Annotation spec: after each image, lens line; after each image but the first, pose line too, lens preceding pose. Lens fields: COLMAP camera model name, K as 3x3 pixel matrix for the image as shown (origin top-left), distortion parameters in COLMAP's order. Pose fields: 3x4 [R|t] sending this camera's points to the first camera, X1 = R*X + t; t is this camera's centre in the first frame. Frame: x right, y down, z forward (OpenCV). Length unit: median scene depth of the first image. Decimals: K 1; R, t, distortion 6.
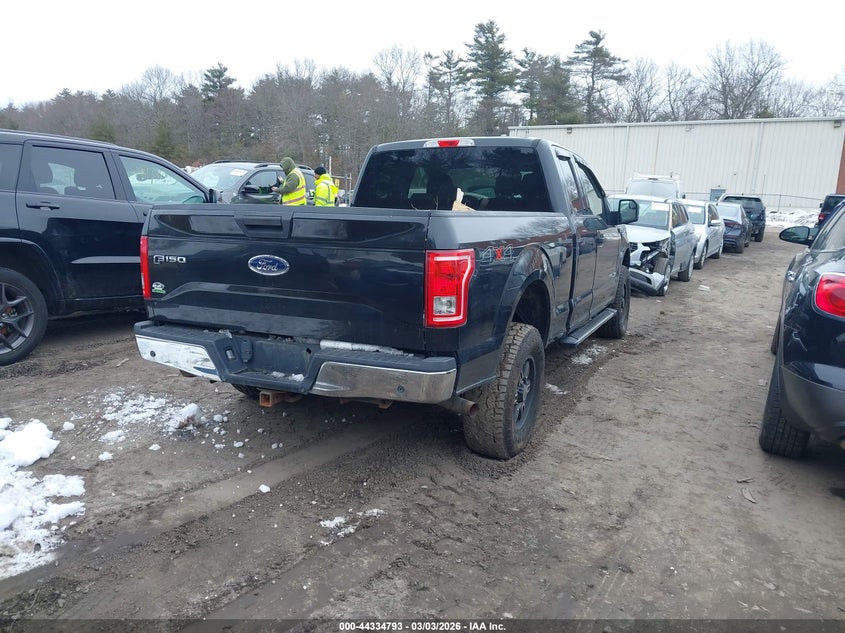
lens RADIAL K [[671.1, 0, 414.4], [0, 671.1, 316.7], [0, 0, 1]] dist [0.008644, -0.010083]
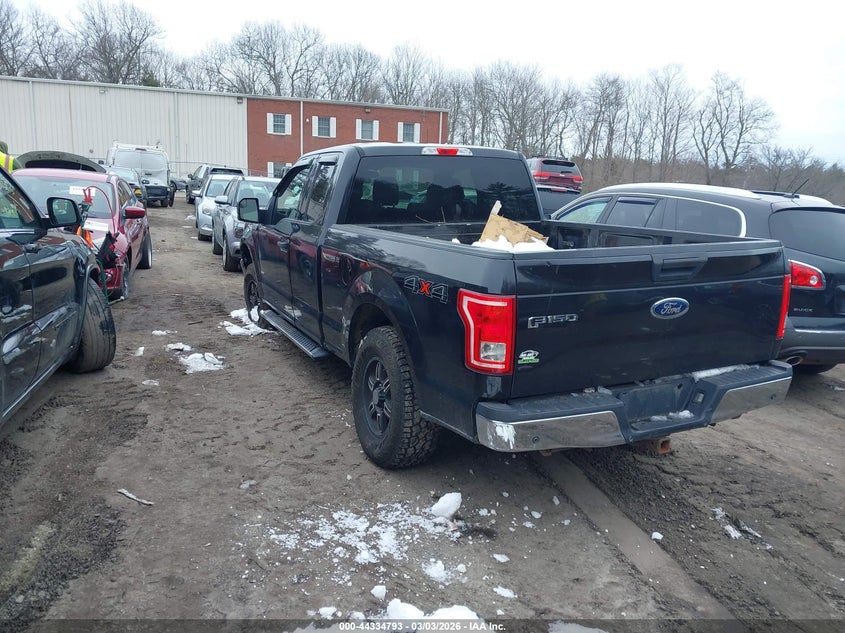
lens RADIAL K [[671.1, 0, 414.4], [0, 671.1, 316.7], [0, 0, 1]] dist [0.008644, -0.010083]
pose [[0.626512, -0.166243, 0.761476, -0.883818], [0.123076, 0.985832, 0.113961, -0.164467], [-0.769633, 0.022322, 0.638096, 0.501837]]
